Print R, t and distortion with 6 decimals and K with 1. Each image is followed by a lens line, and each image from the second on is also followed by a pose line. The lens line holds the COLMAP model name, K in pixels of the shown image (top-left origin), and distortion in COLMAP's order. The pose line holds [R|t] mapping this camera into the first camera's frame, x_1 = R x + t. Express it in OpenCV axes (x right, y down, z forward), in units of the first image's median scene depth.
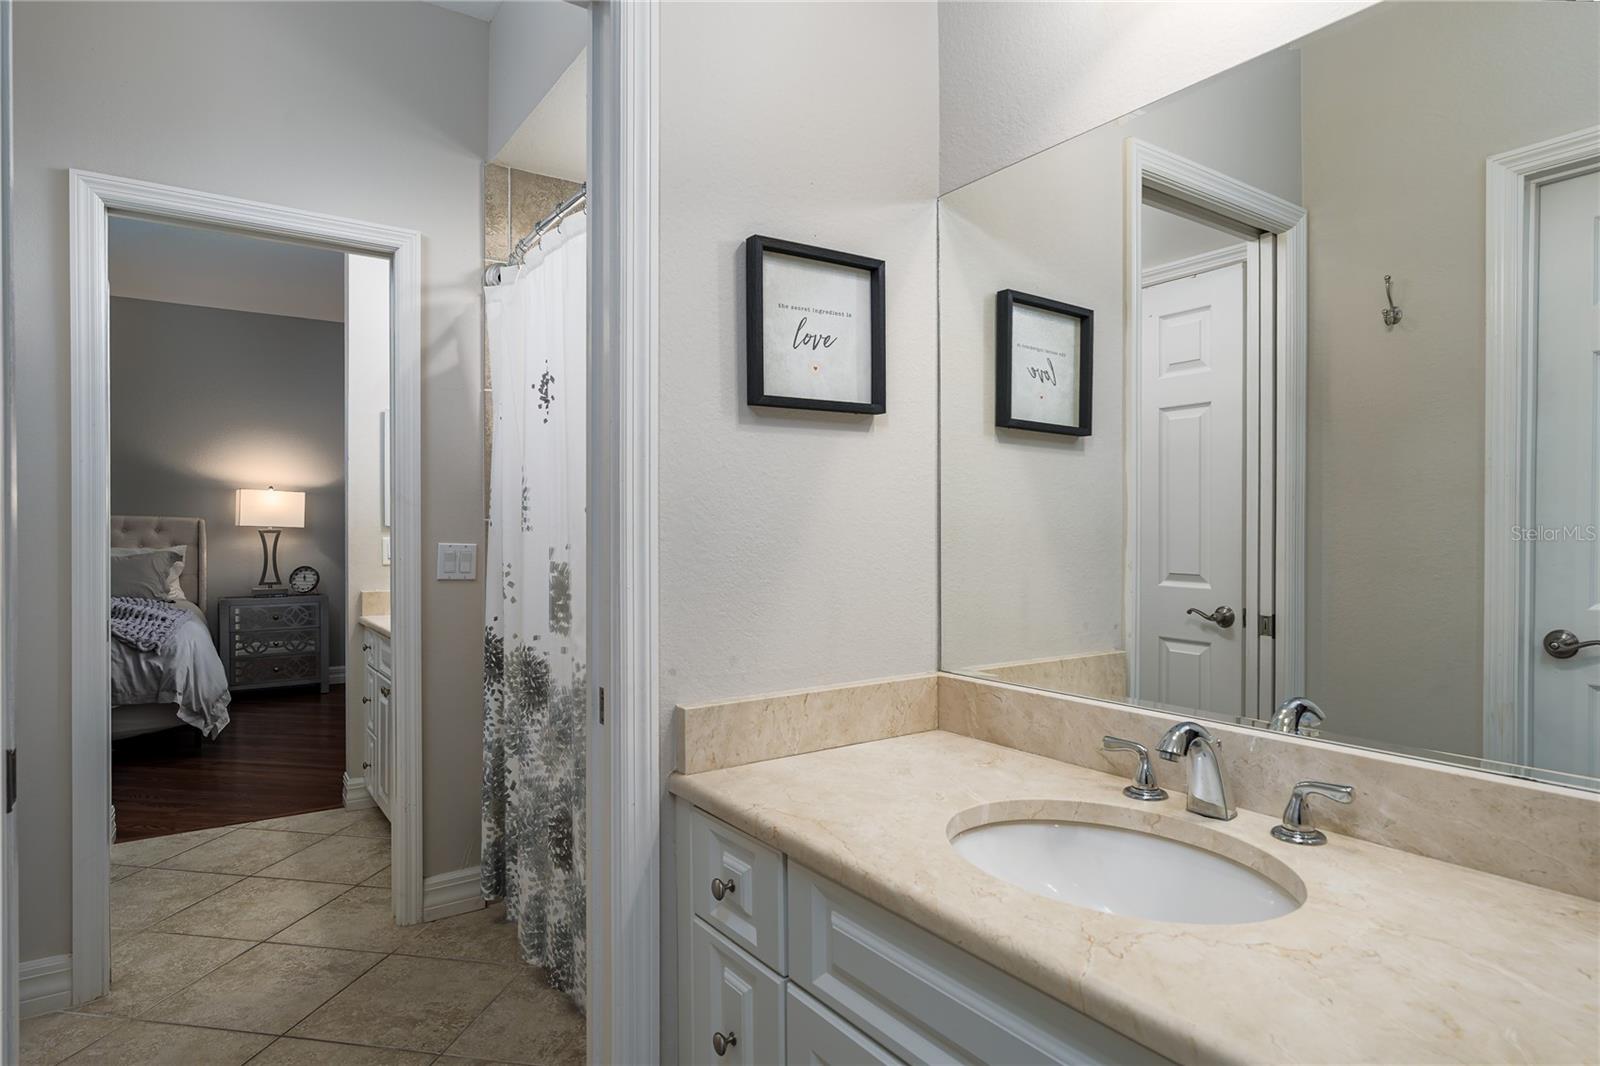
lens RADIAL K [[885.2, 0, 804.7], [0, 885.2, 529.8], [0, 0, 1]] dist [0.002338, -0.000482]
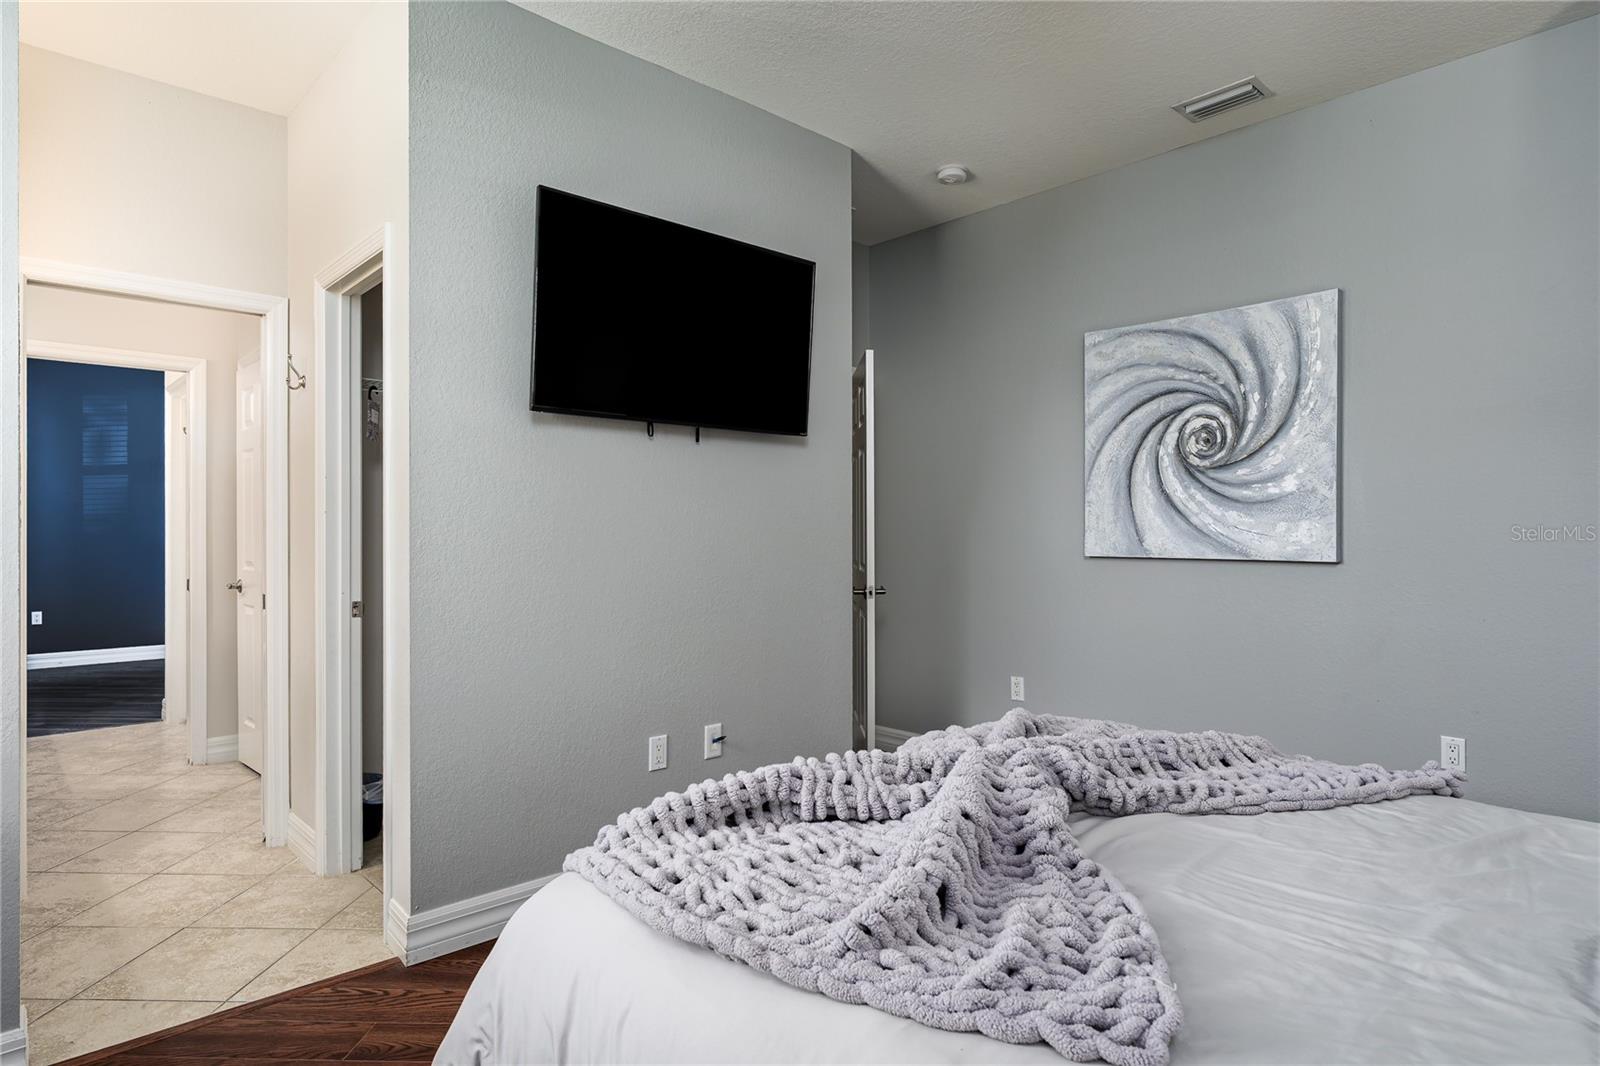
lens RADIAL K [[885.2, 0, 804.7], [0, 885.2, 529.8], [0, 0, 1]] dist [0.002338, -0.000482]
pose [[-0.990349, 0.000600, -0.138594, -1.118296], [0.000573, 1.000000, 0.000239, -0.004729], [0.138594, 0.000158, -0.990349, 1.965546]]
